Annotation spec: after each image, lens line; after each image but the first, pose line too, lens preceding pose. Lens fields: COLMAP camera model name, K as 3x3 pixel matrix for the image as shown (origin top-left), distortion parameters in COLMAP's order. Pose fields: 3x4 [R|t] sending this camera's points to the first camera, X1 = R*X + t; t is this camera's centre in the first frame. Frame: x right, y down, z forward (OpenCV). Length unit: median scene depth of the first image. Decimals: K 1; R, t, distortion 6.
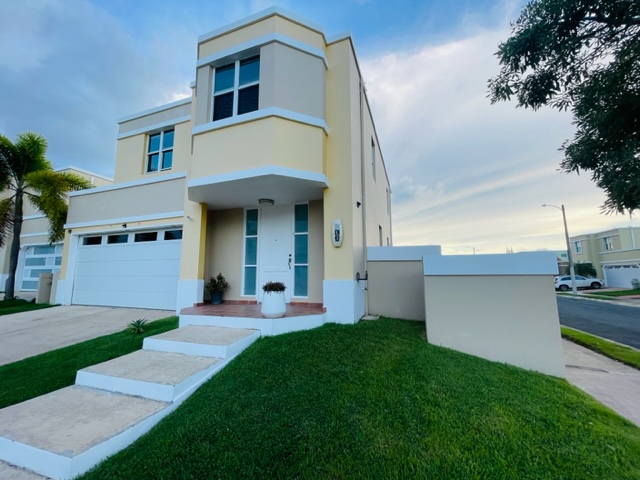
lens RADIAL K [[259.8, 0, 321.4], [0, 259.8, 241.0], [0, 0, 1]] dist [-0.004507, -0.000959]
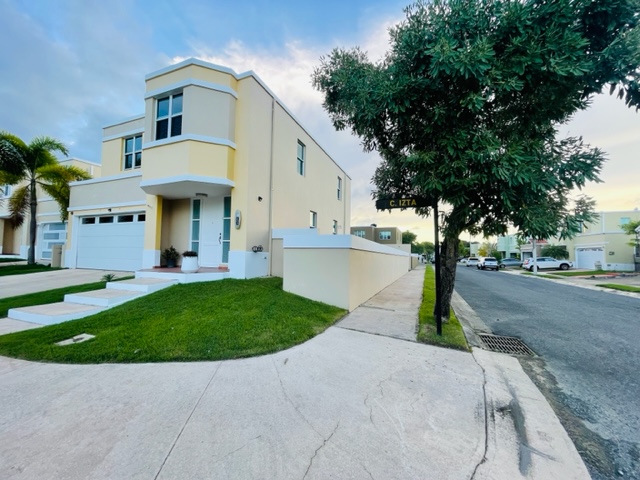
lens RADIAL K [[259.8, 0, 320.0], [0, 259.8, 241.1], [0, 0, 1]] dist [-0.004507, -0.000959]
pose [[0.999073, 0.015618, -0.040121, 0.373982], [-0.012309, 0.996601, 0.081456, -0.021340], [0.041257, -0.080887, 0.995869, -0.292212]]
